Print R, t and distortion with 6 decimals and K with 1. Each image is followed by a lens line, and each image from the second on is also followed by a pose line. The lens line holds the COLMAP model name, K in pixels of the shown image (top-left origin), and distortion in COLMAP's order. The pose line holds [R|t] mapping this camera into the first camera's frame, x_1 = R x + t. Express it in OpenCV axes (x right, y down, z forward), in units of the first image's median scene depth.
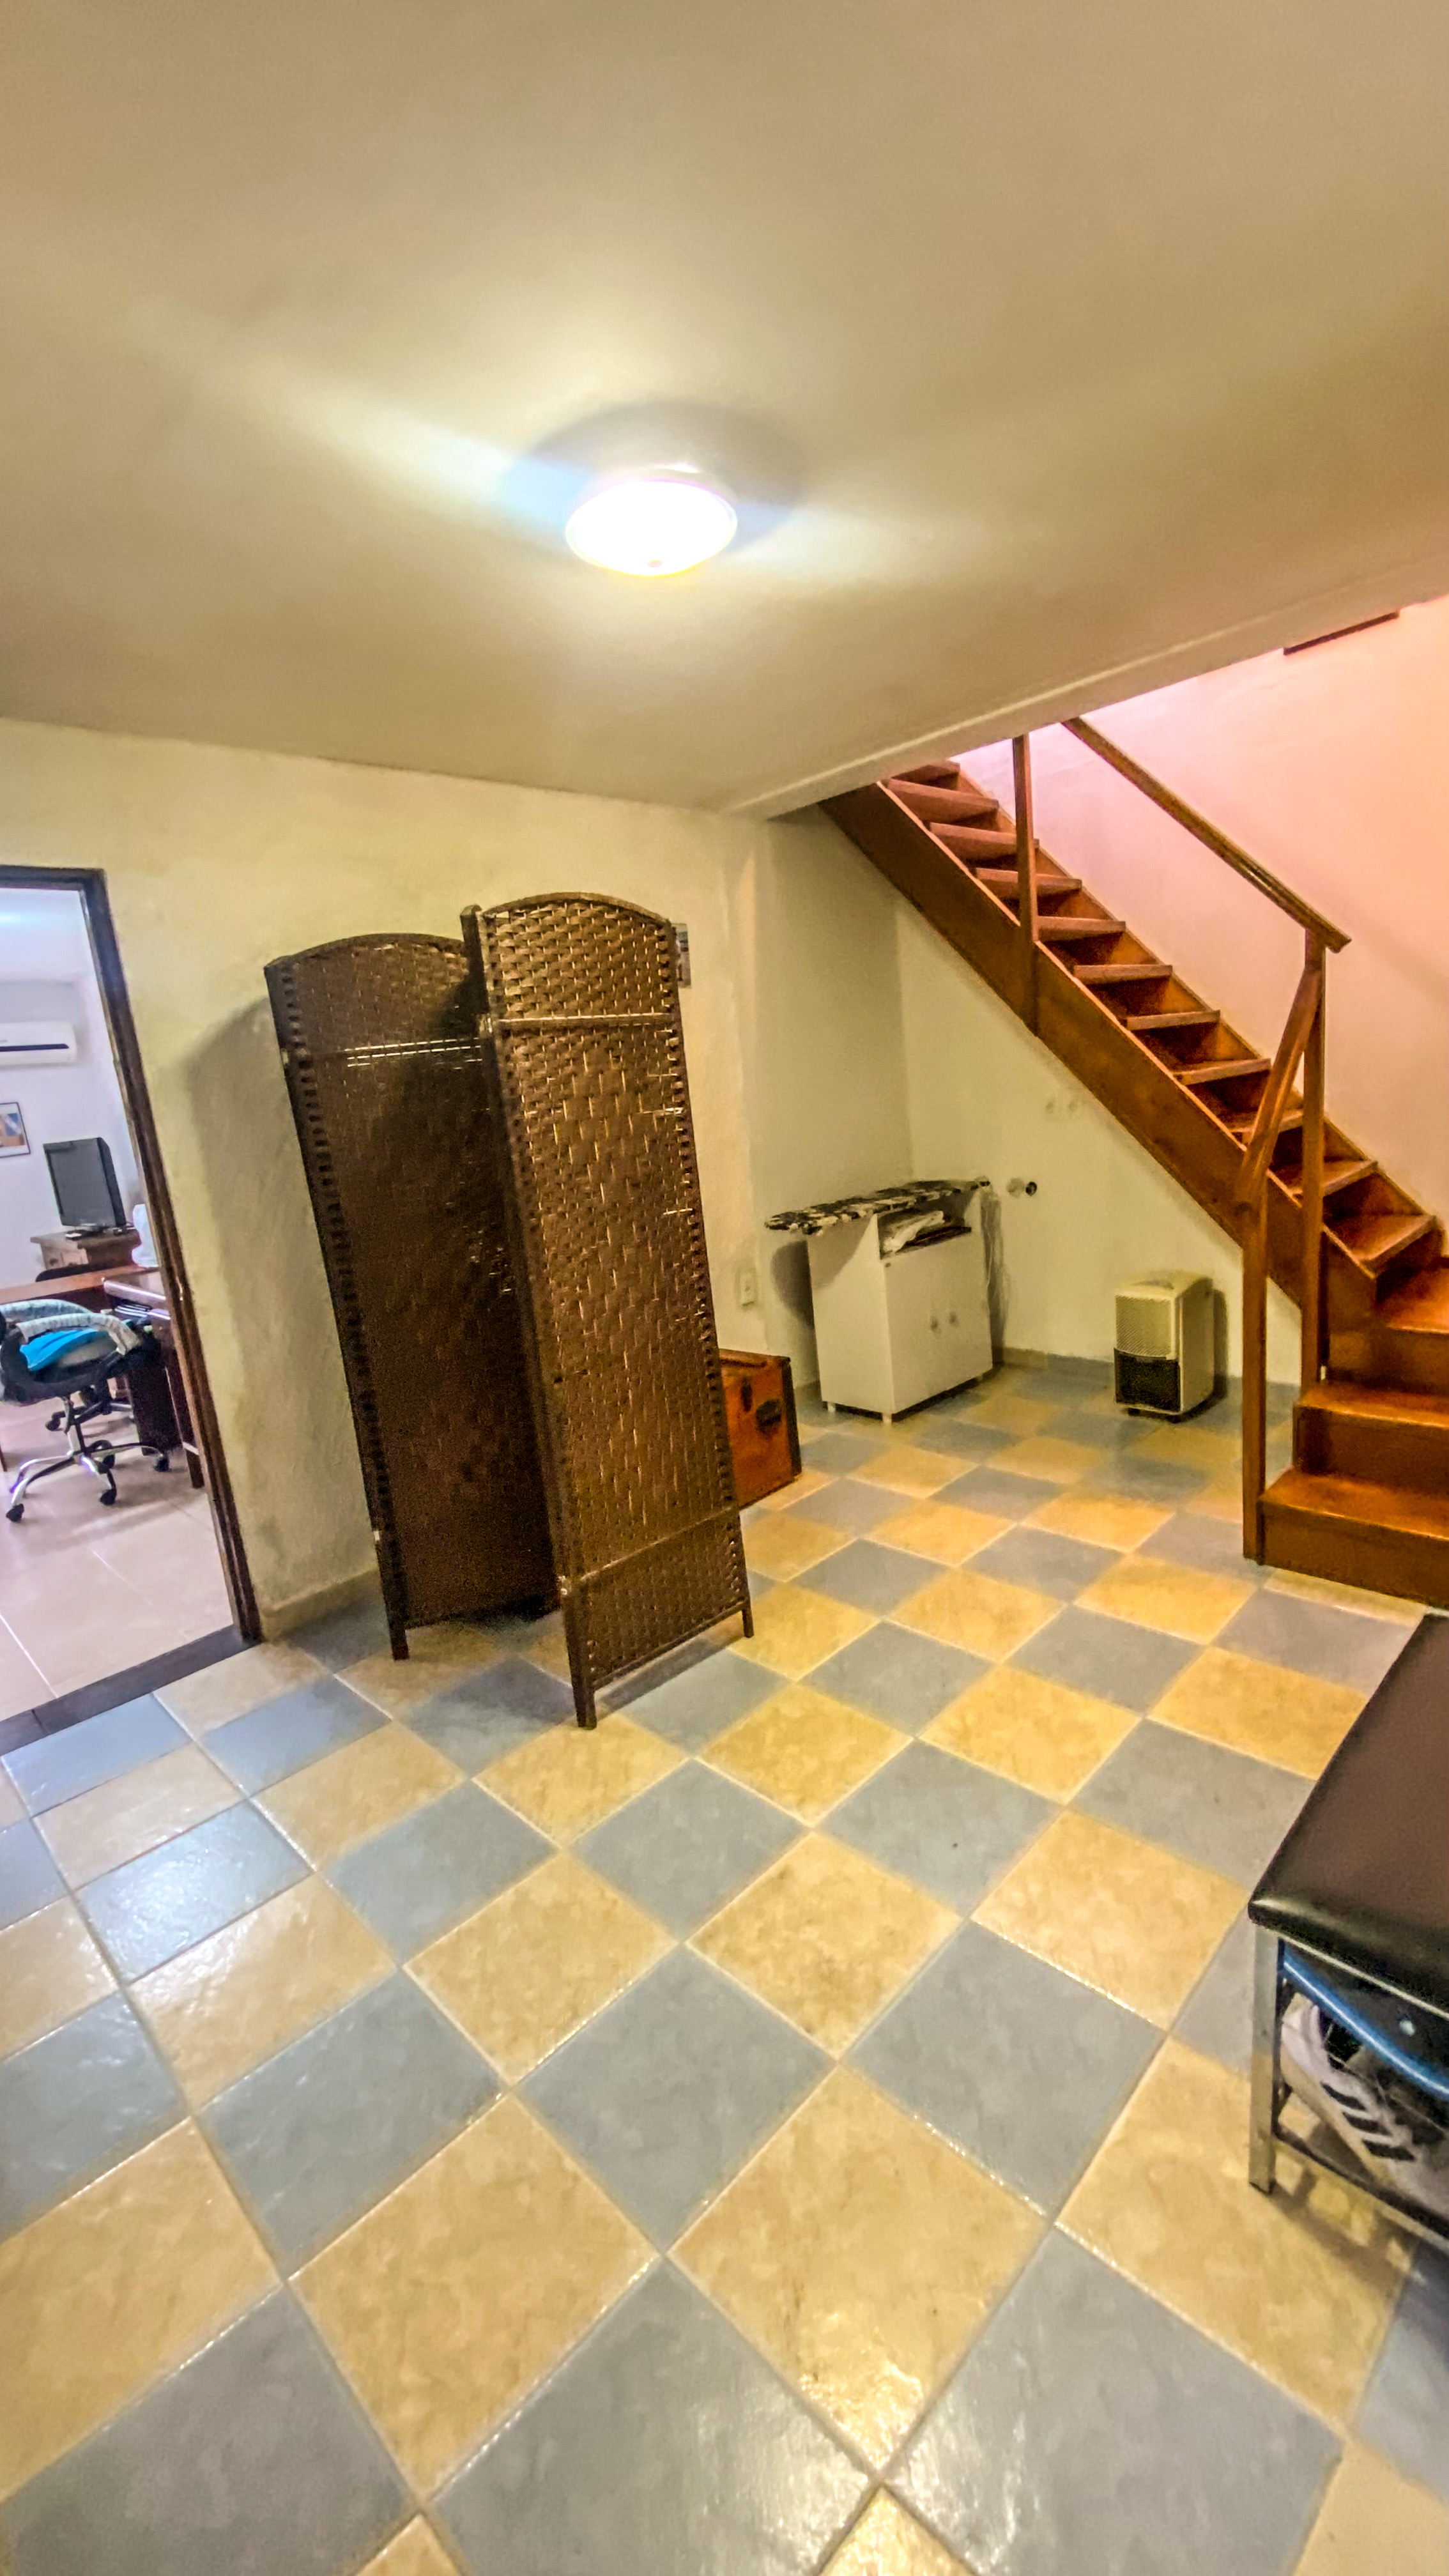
lens RADIAL K [[1043.5, 0, 727.6], [0, 1043.5, 1298.8], [0, 0, 1]] dist [0.028413, -0.024783]
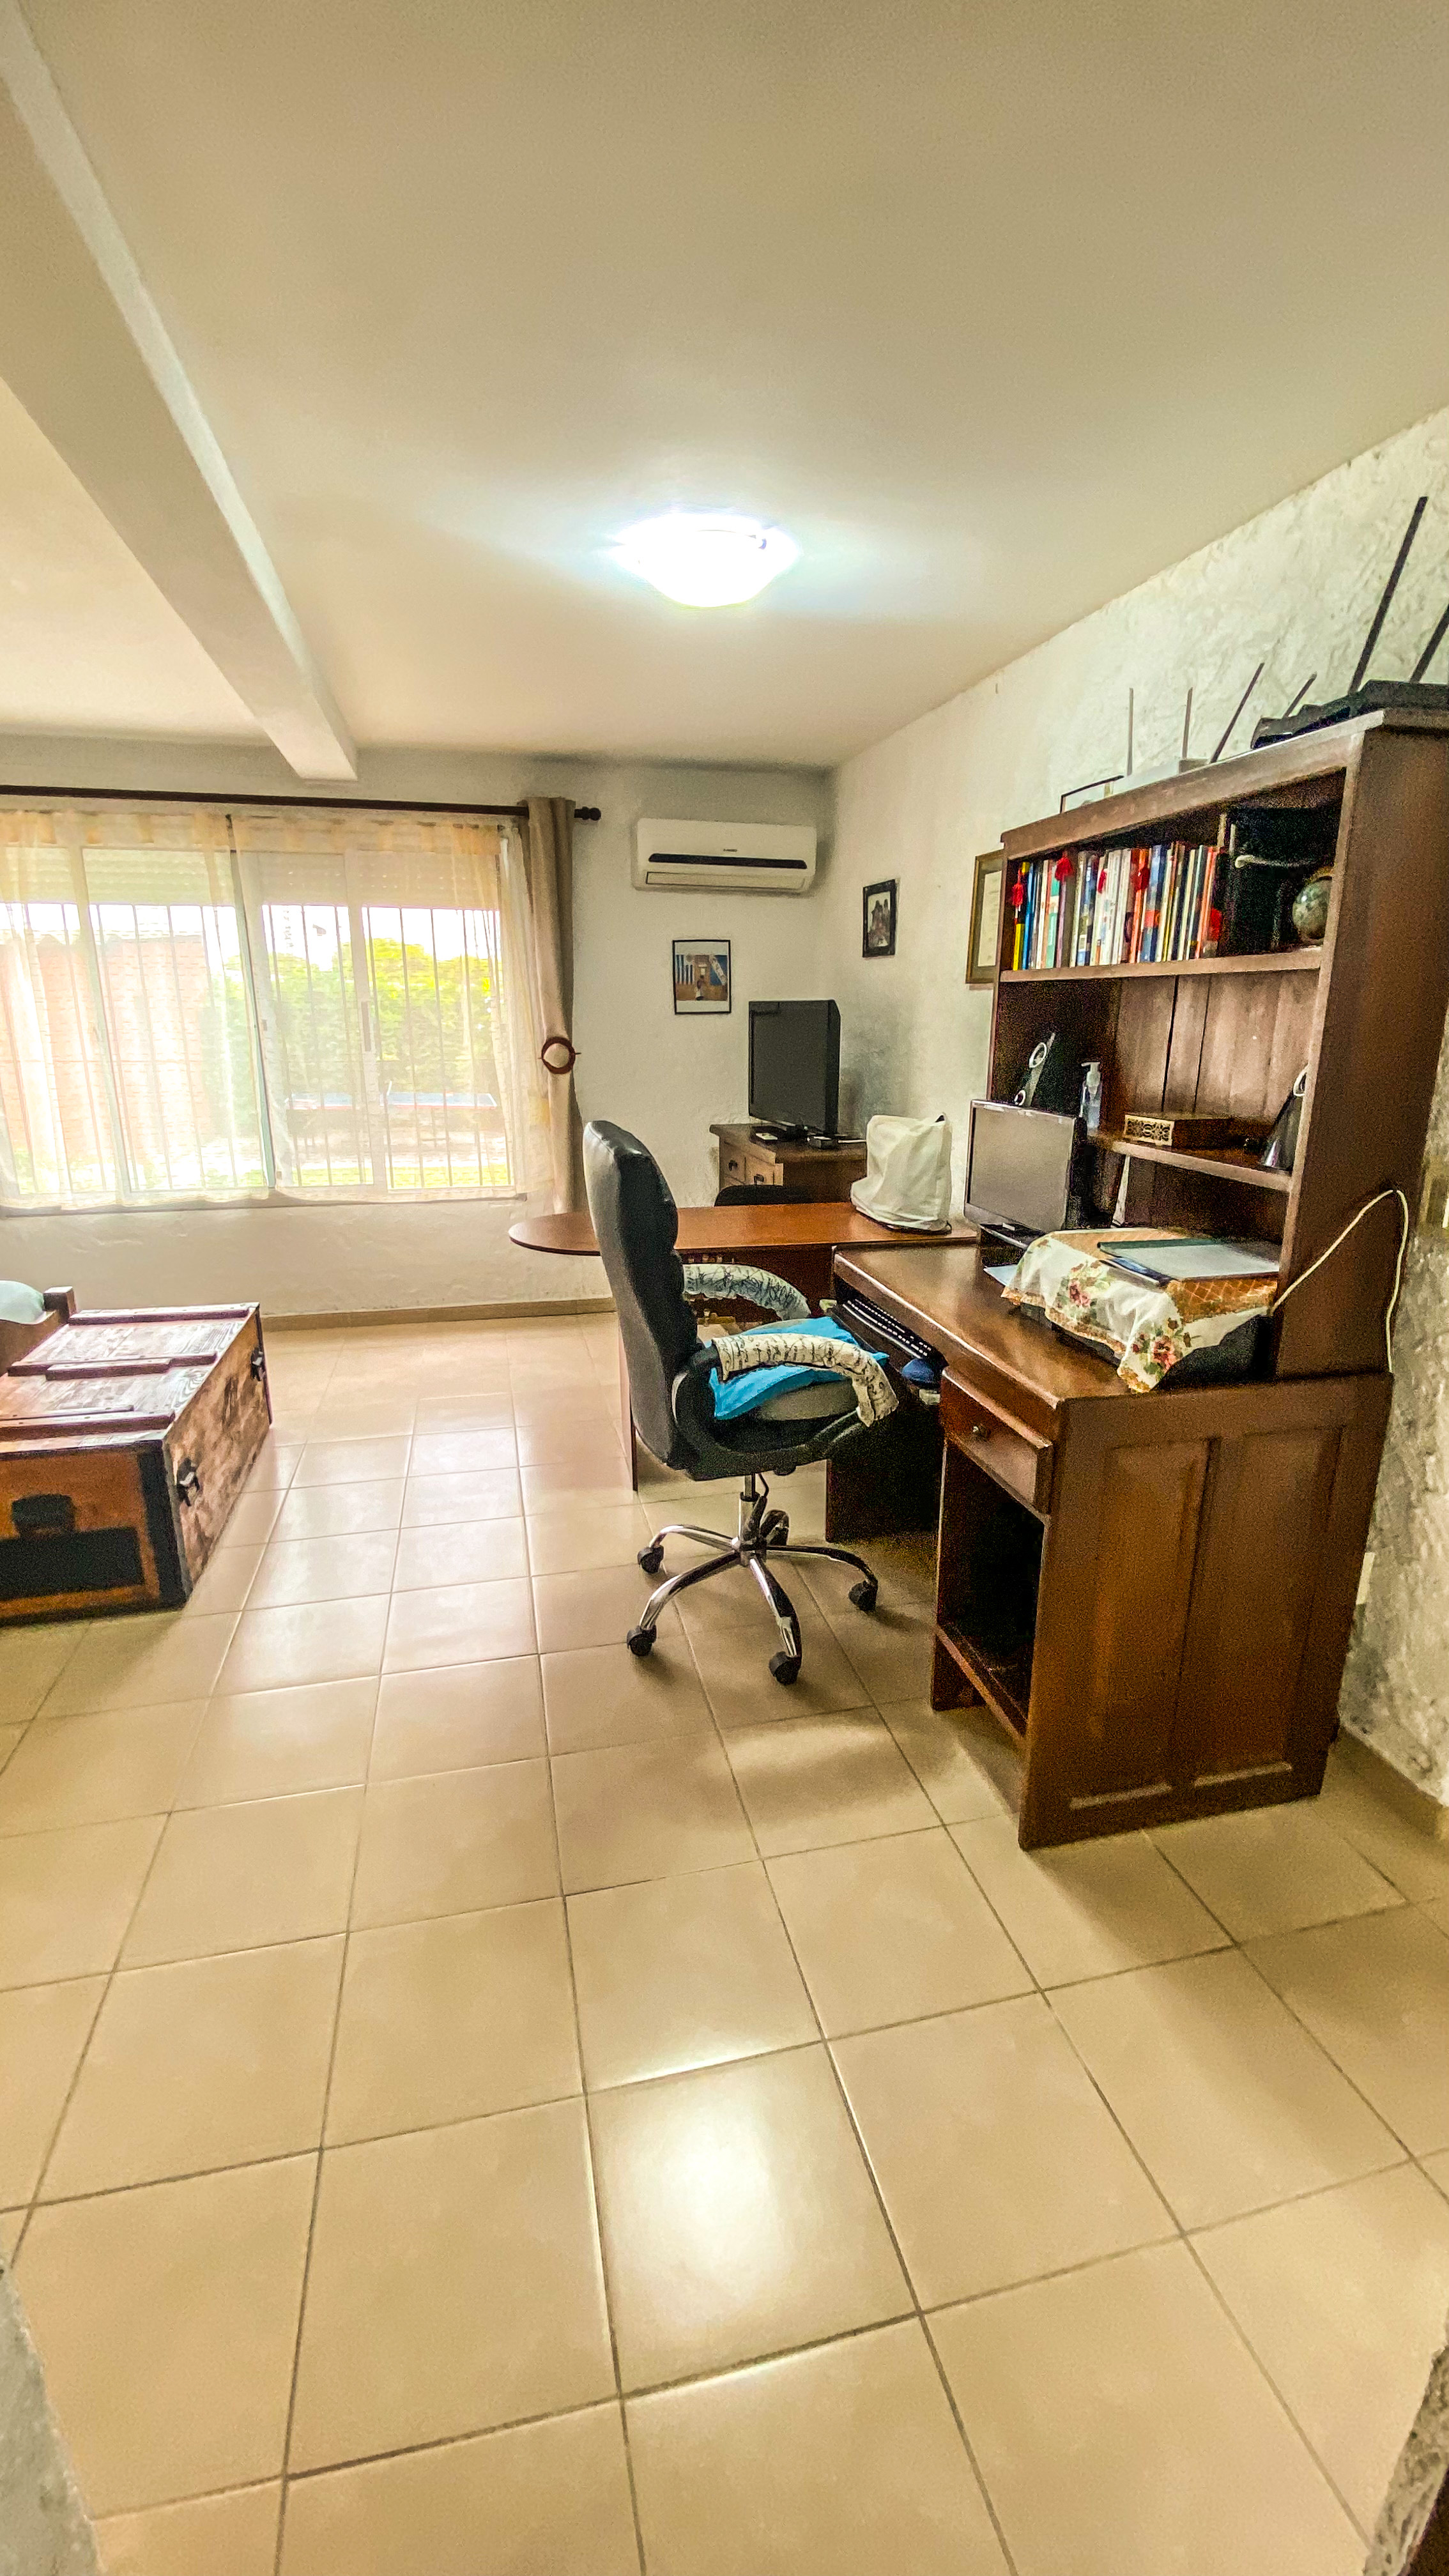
lens RADIAL K [[1043.5, 0, 727.6], [0, 1043.5, 1298.8], [0, 0, 1]] dist [0.028413, -0.024783]
pose [[0.853173, 0.237738, -0.464302, -0.306947], [-0.194566, 0.970903, 0.139612, -0.049555], [0.483983, -0.028776, 0.874604, 0.387902]]
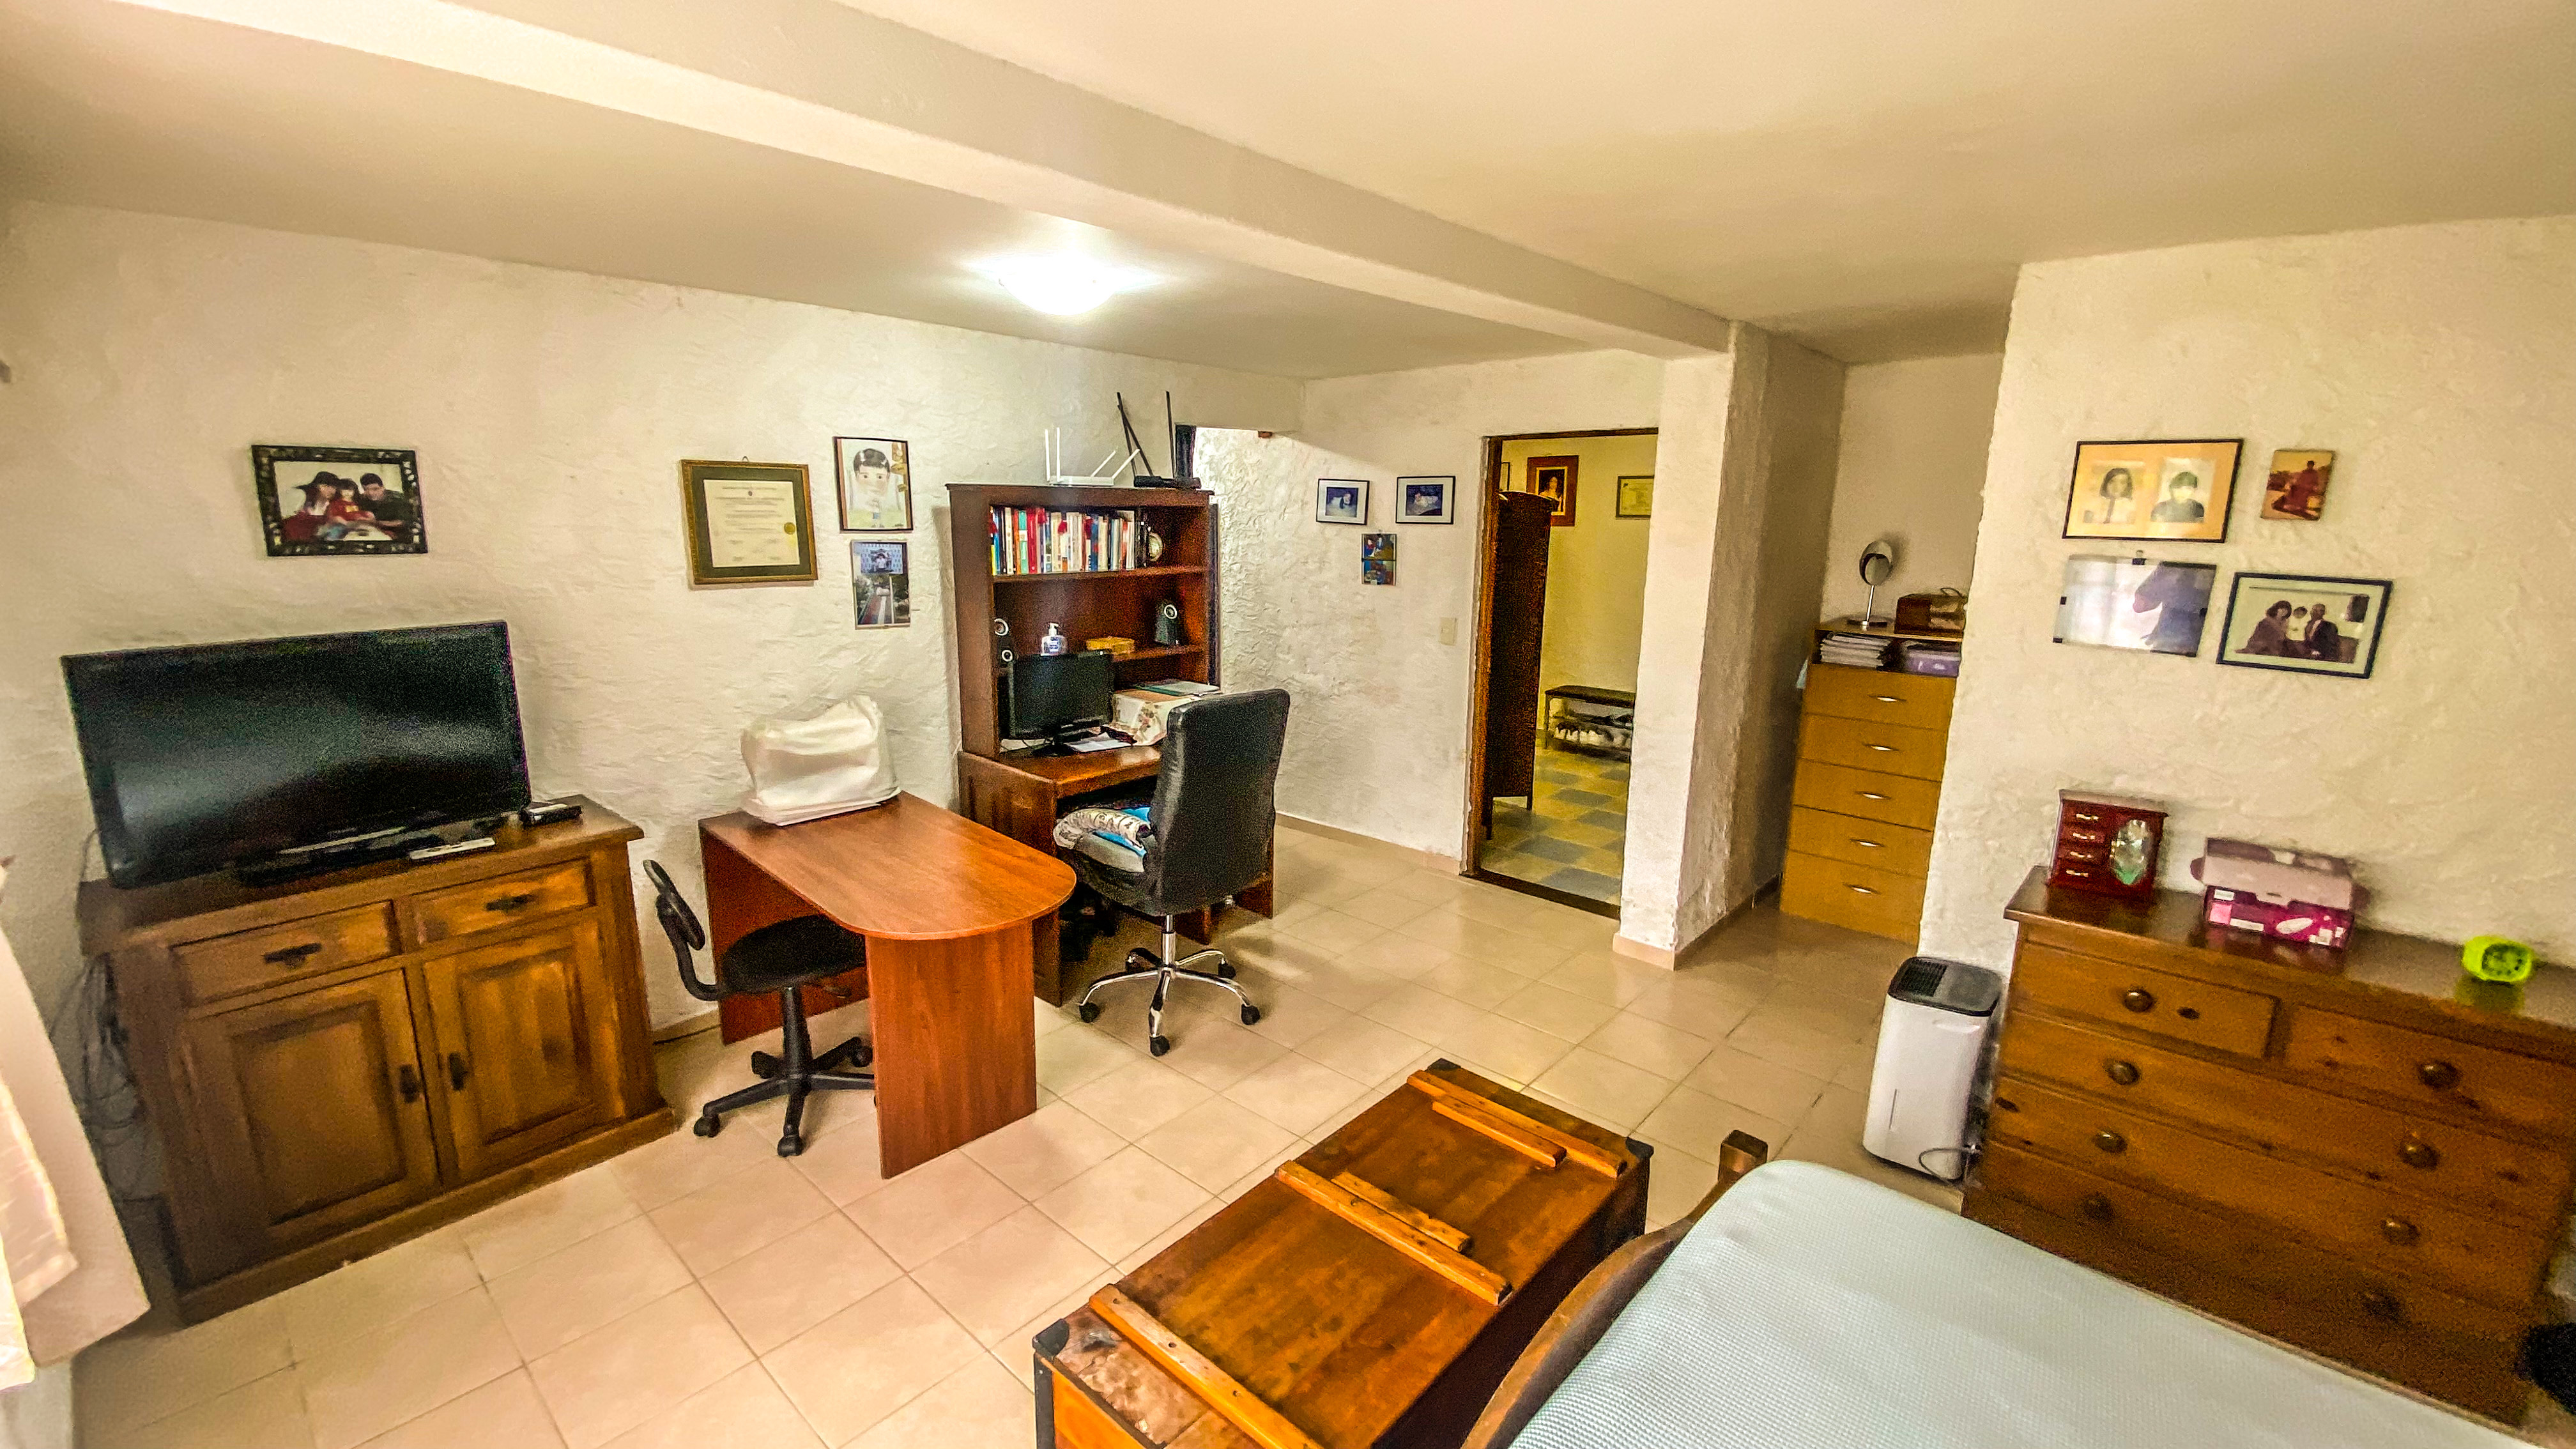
lens RADIAL K [[1043.5, 0, 1288.0], [0, 1043.5, 724.5], [0, 0, 1]] dist [0.028413, -0.024783]
pose [[-0.068370, -0.101705, 0.992462, -1.102075], [0.203868, 0.972375, 0.113691, -0.090206], [-0.976608, 0.210104, -0.045747, 0.695068]]
